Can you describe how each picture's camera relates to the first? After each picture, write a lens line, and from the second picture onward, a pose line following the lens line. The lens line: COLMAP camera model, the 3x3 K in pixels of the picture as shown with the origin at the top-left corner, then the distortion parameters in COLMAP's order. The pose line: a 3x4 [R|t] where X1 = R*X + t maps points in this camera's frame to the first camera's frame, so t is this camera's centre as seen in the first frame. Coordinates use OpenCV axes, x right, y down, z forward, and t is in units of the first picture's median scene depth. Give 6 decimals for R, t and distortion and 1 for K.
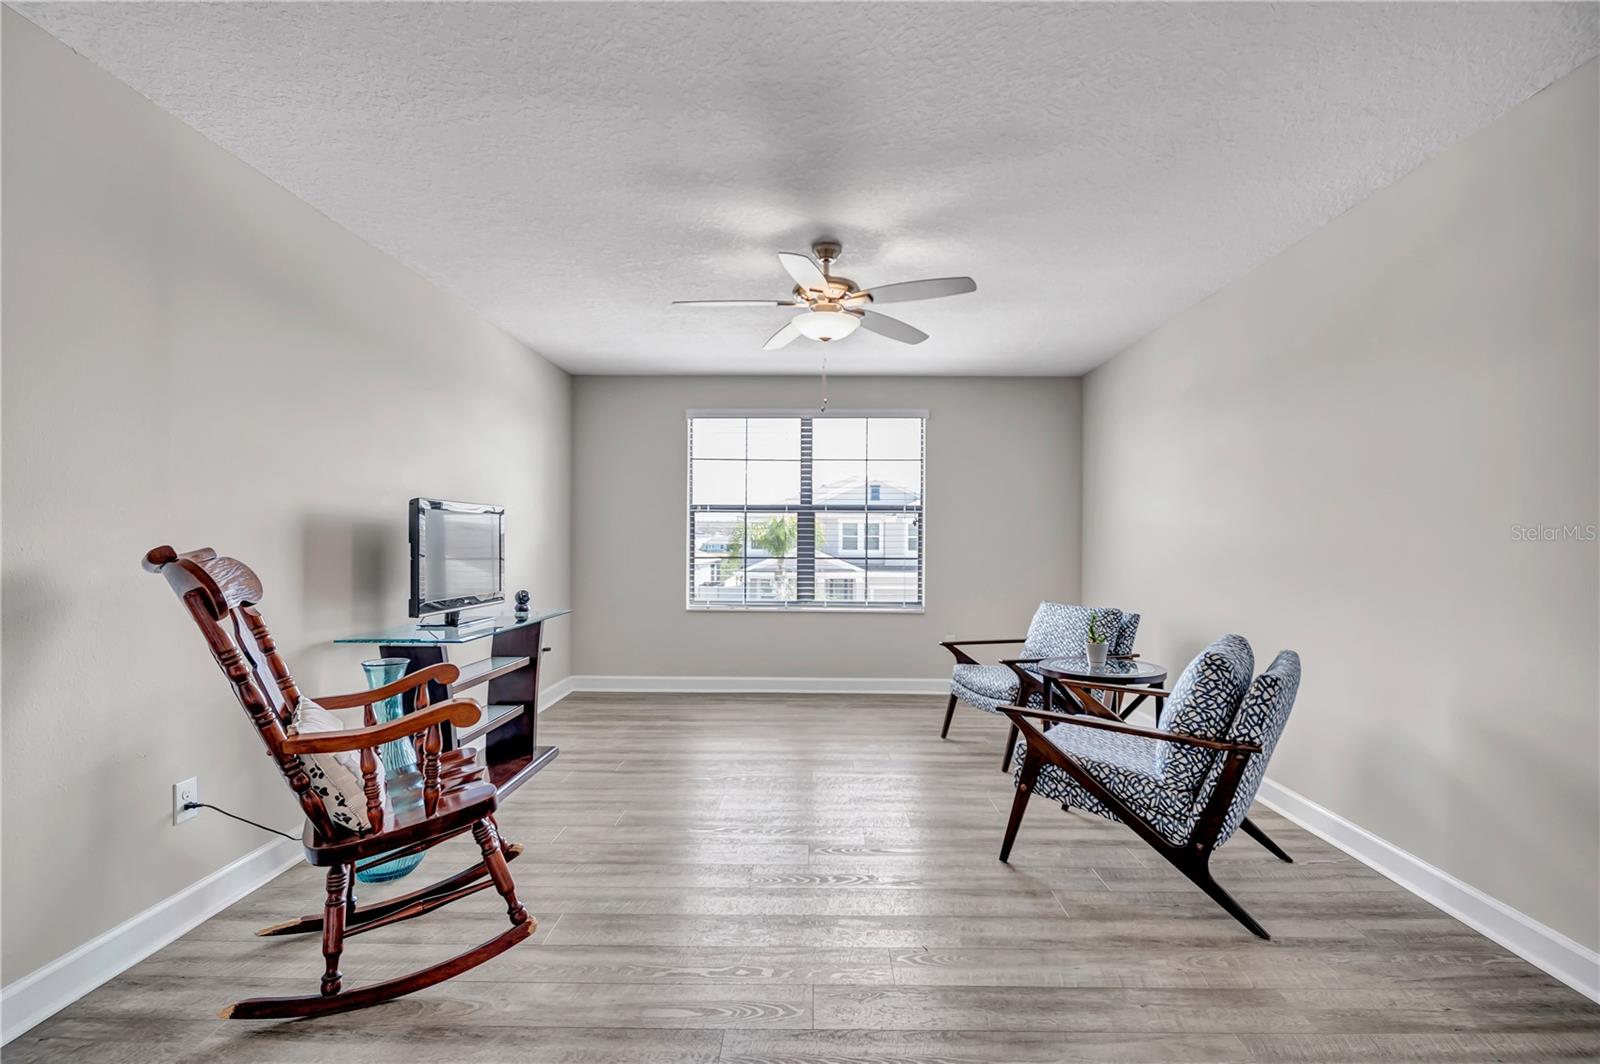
lens RADIAL K [[743.5, 0, 809.3], [0, 743.5, 537.4], [0, 0, 1]] dist [0.003357, -0.007906]
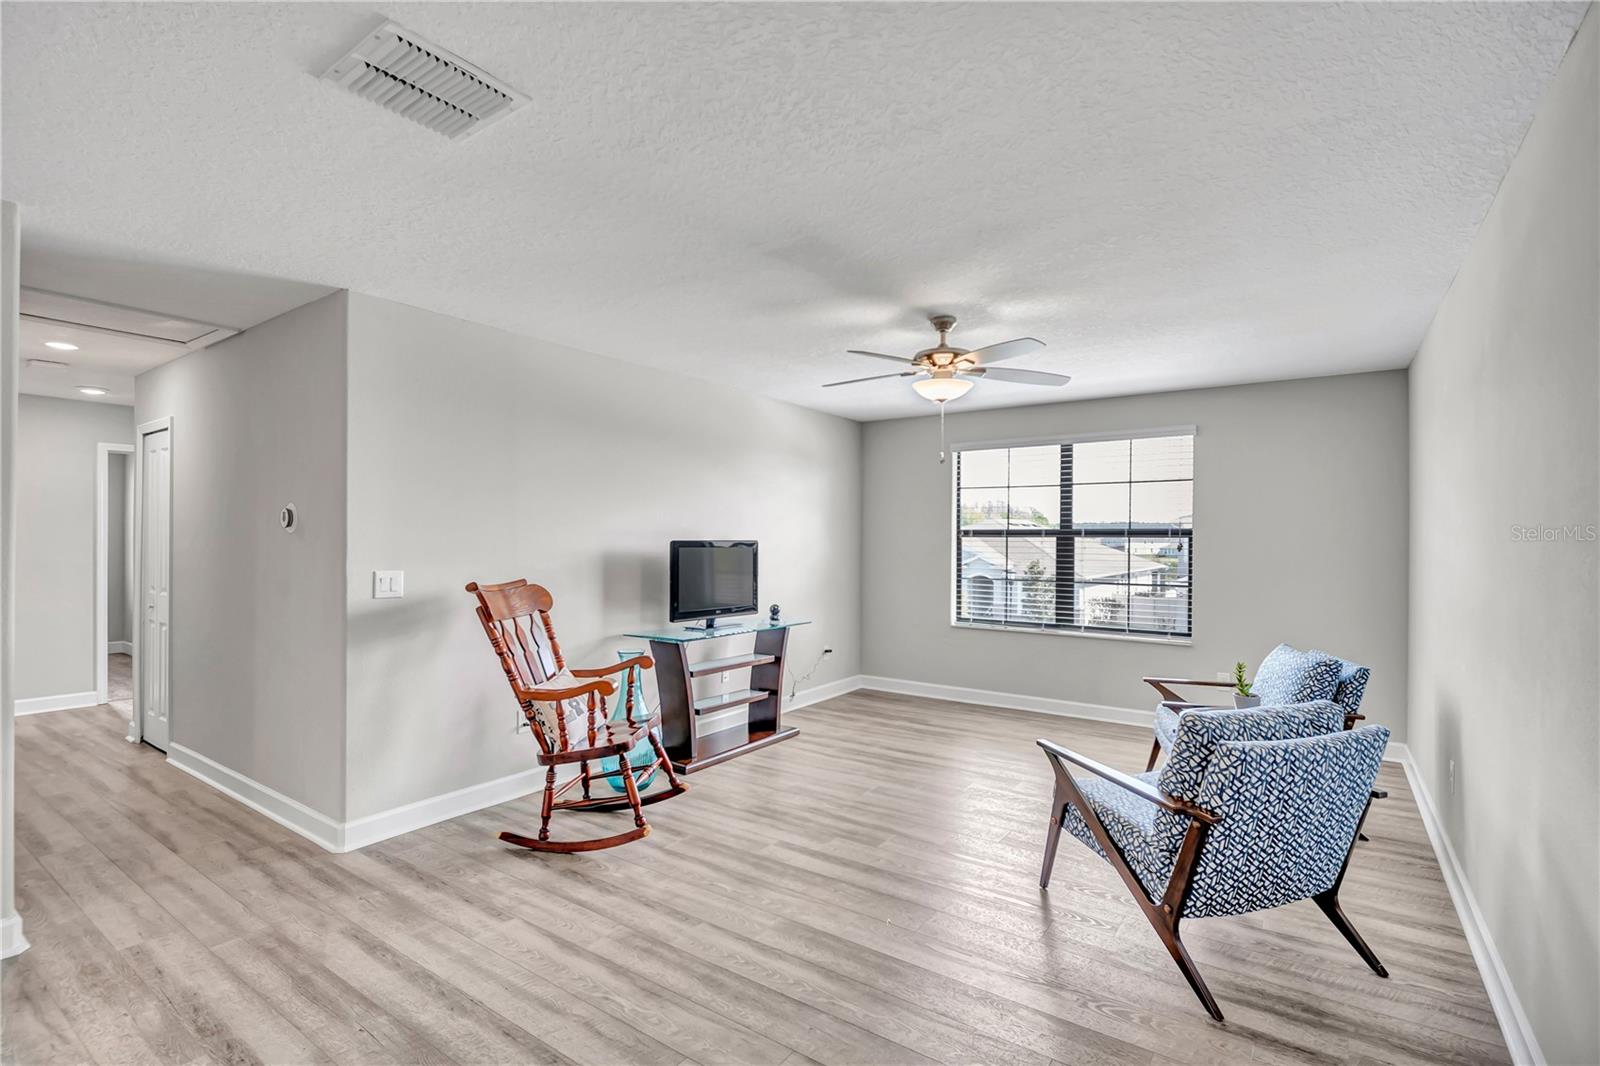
lens RADIAL K [[743.5, 0, 809.3], [0, 743.5, 538.4], [0, 0, 1]] dist [0.003357, -0.007906]
pose [[0.829942, -0.000425, -0.557850, 0.488604], [-0.001604, 0.999994, -0.003149, -0.050517], [0.557848, 0.003508, 0.829936, -0.059350]]
